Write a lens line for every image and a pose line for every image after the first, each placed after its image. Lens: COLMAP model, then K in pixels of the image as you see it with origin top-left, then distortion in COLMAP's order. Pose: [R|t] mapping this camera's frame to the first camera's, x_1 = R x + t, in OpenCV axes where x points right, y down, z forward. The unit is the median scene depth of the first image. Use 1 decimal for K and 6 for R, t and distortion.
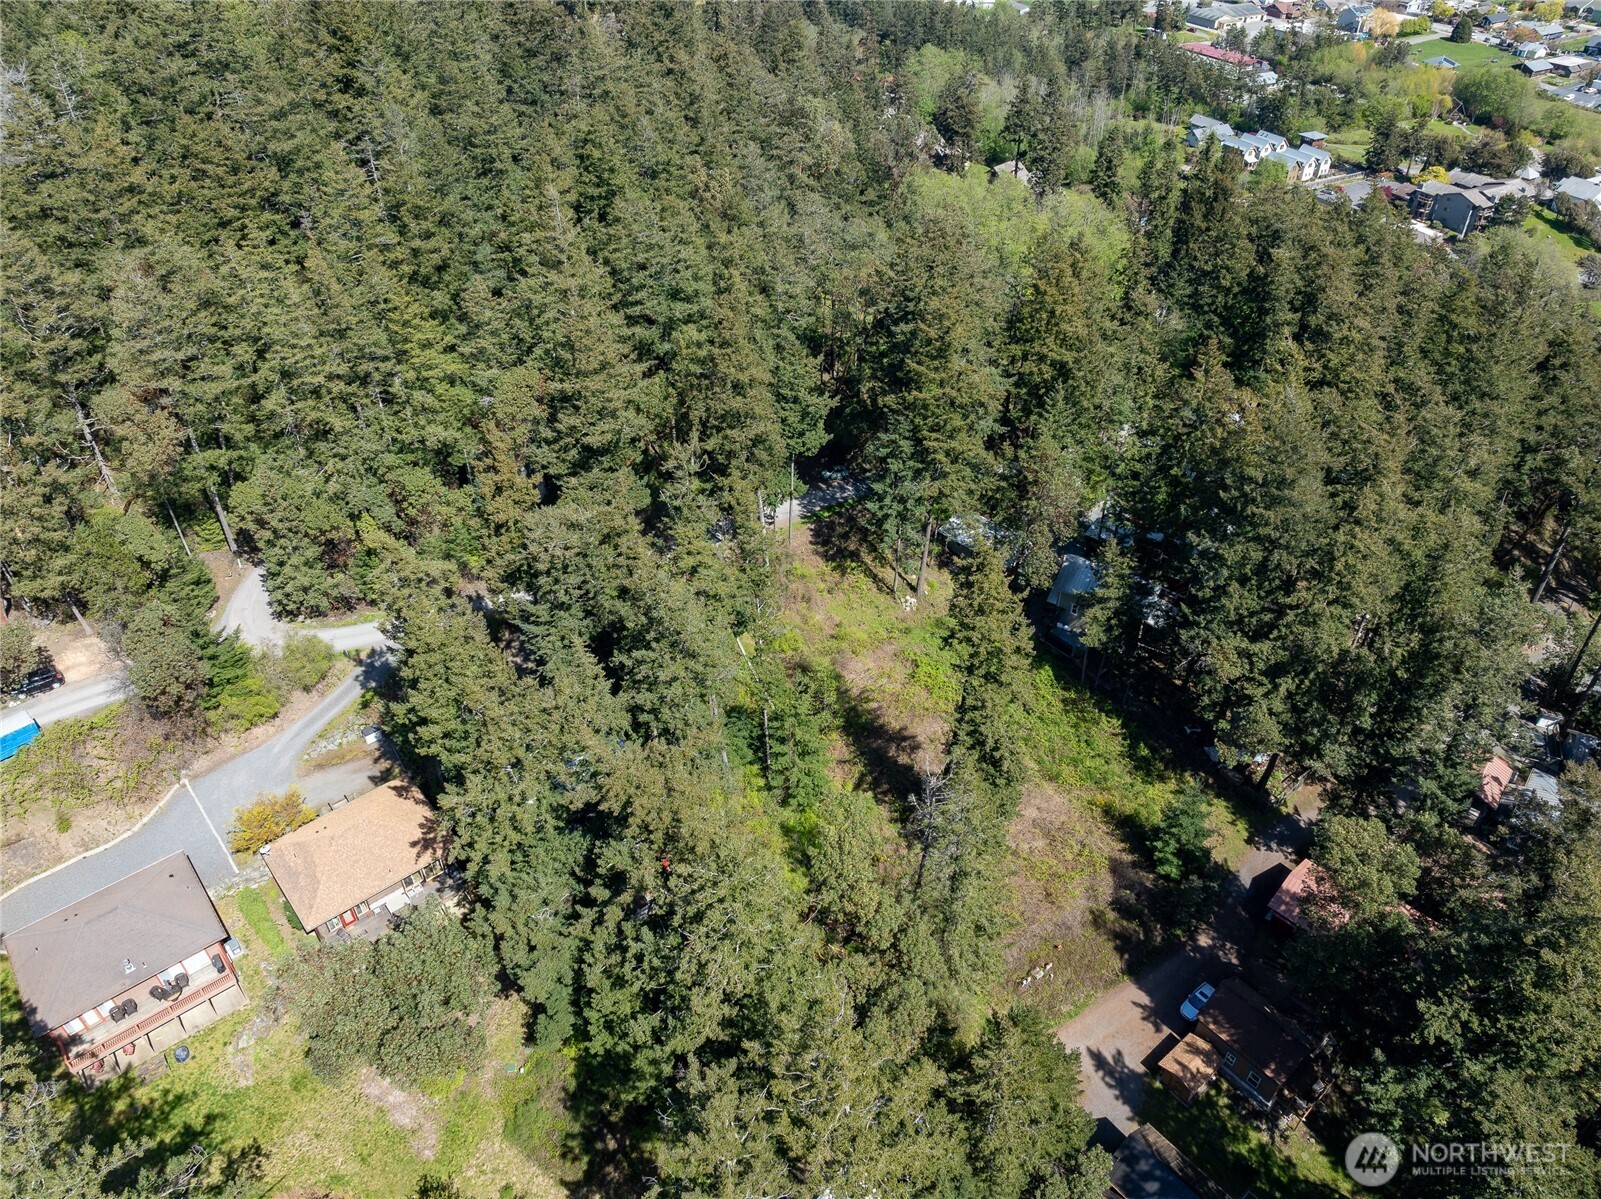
lens RADIAL K [[1130.4, 0, 799.2], [0, 1130.4, 598.6], [0, 0, 1]] dist [-0.036797, 0.005520]
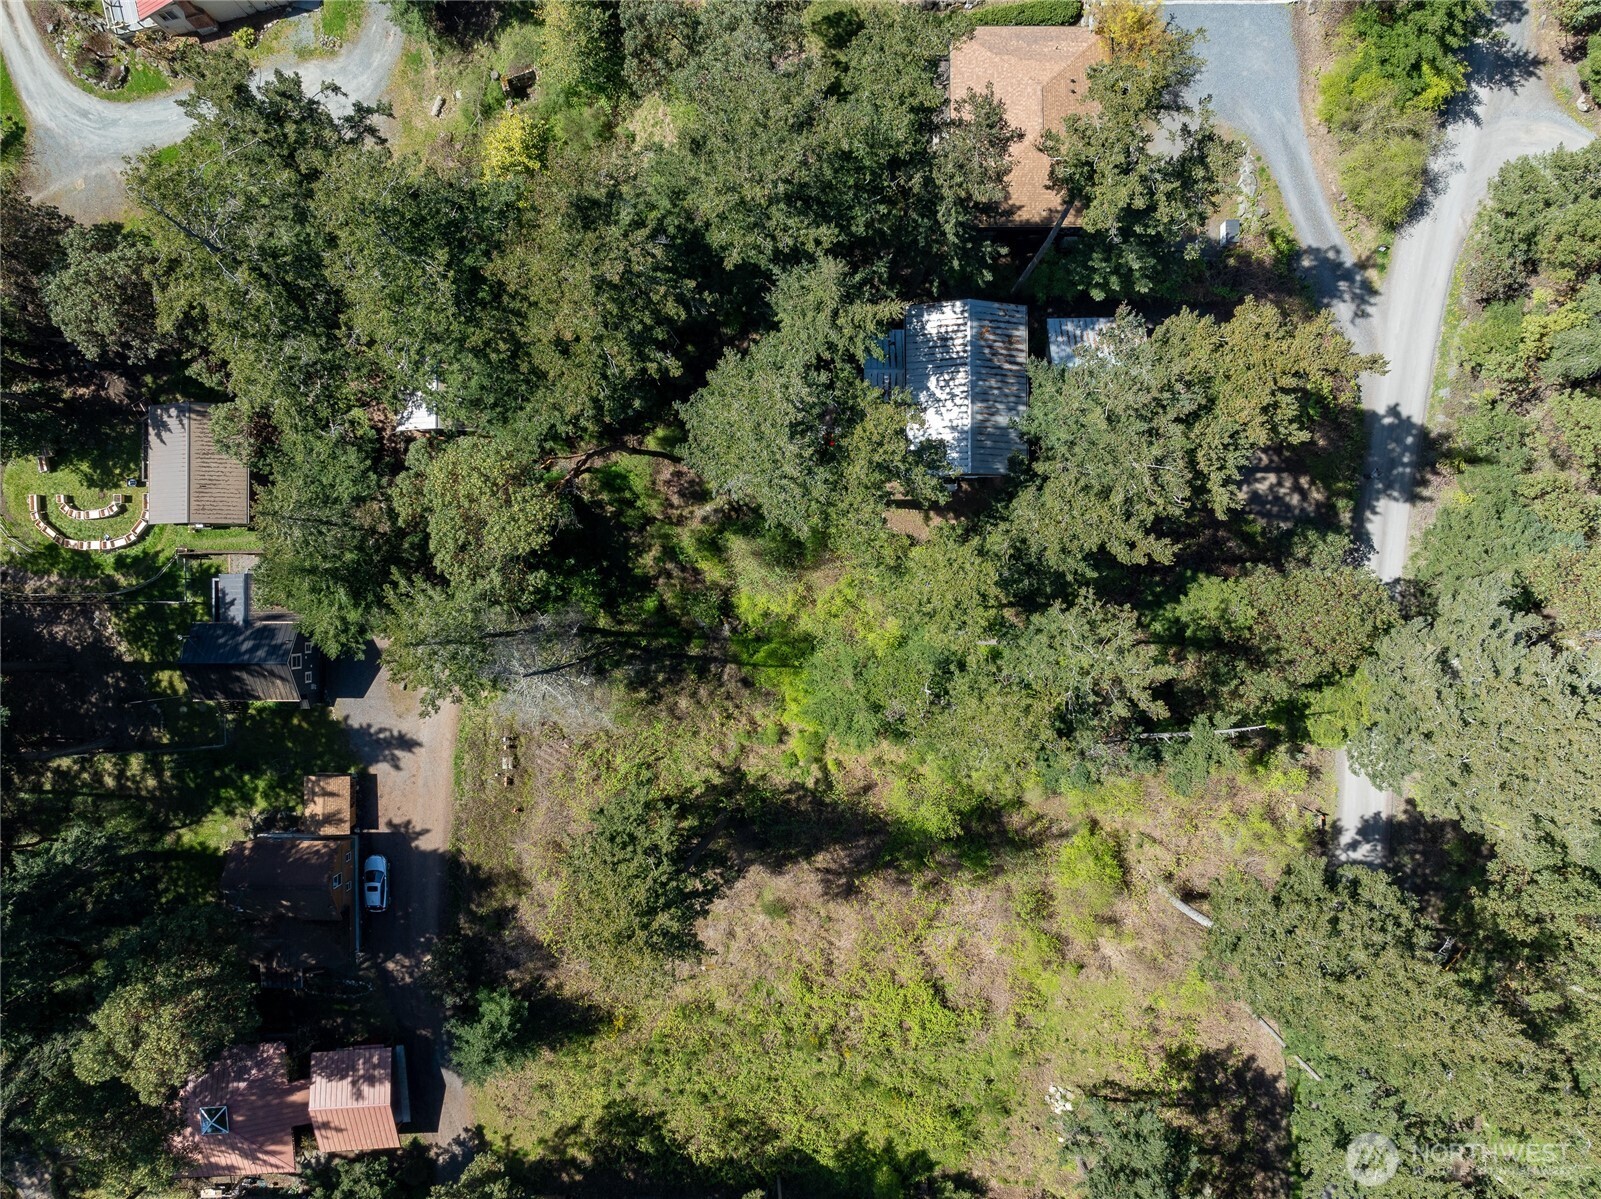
lens RADIAL K [[1130.4, 0, 804.4], [0, 1130.4, 589.9], [0, 0, 1]] dist [-0.036797, 0.005520]
pose [[-0.637319, 0.770588, -0.004308, -0.033692], [-0.477818, -0.390782, 0.786752, -0.394044], [0.604579, 0.503471, 0.617254, 0.514672]]
